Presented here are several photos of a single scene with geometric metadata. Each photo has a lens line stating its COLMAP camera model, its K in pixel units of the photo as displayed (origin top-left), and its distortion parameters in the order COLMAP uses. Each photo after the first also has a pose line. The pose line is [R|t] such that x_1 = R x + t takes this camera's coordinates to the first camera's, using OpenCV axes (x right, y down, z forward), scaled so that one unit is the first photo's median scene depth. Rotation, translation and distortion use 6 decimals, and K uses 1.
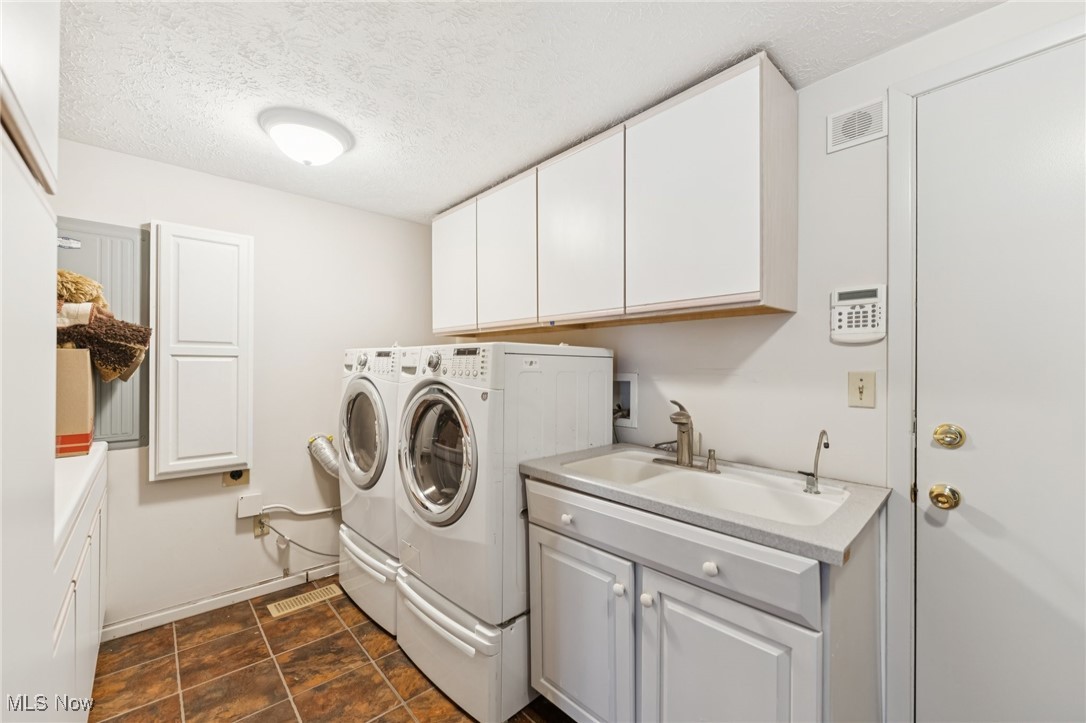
lens RADIAL K [[432.3, 0, 540.5], [0, 432.3, 371.5], [0, 0, 1]] dist [-0.001864, -0.000216]
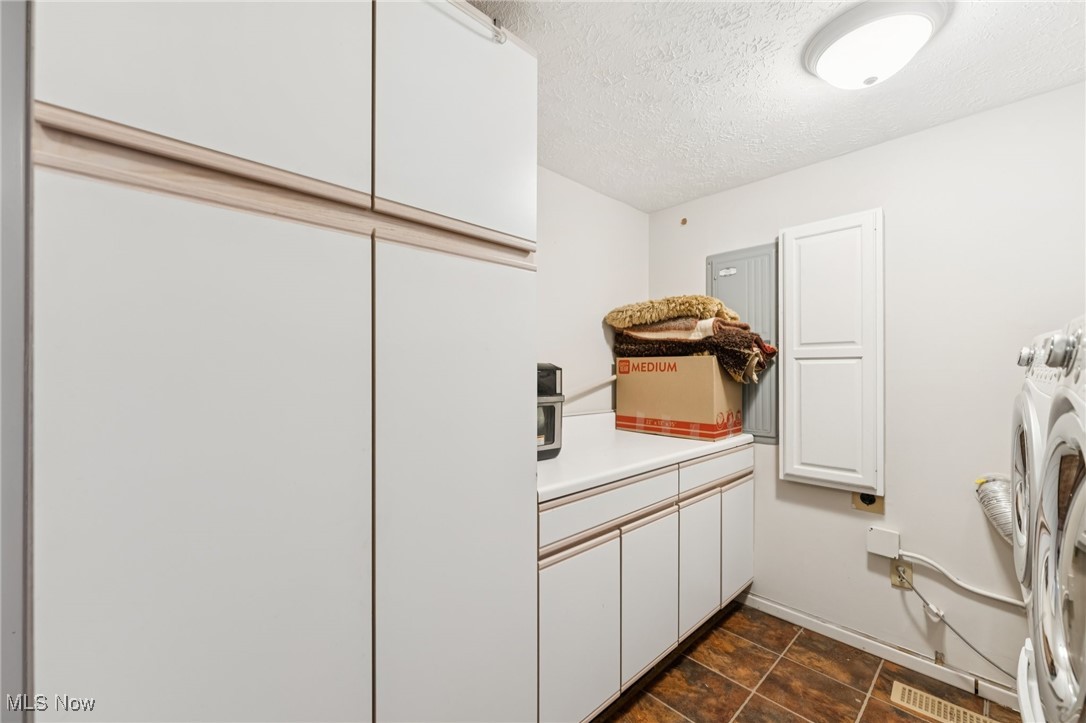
lens RADIAL K [[432.3, 0, 540.5], [0, 432.3, 371.5], [0, 0, 1]] dist [-0.001864, -0.000216]
pose [[0.014620, -0.001227, -0.999892, 0.139388], [-0.010765, 0.999941, -0.001384, 0.000276], [0.999835, 0.010784, 0.014606, 0.396360]]
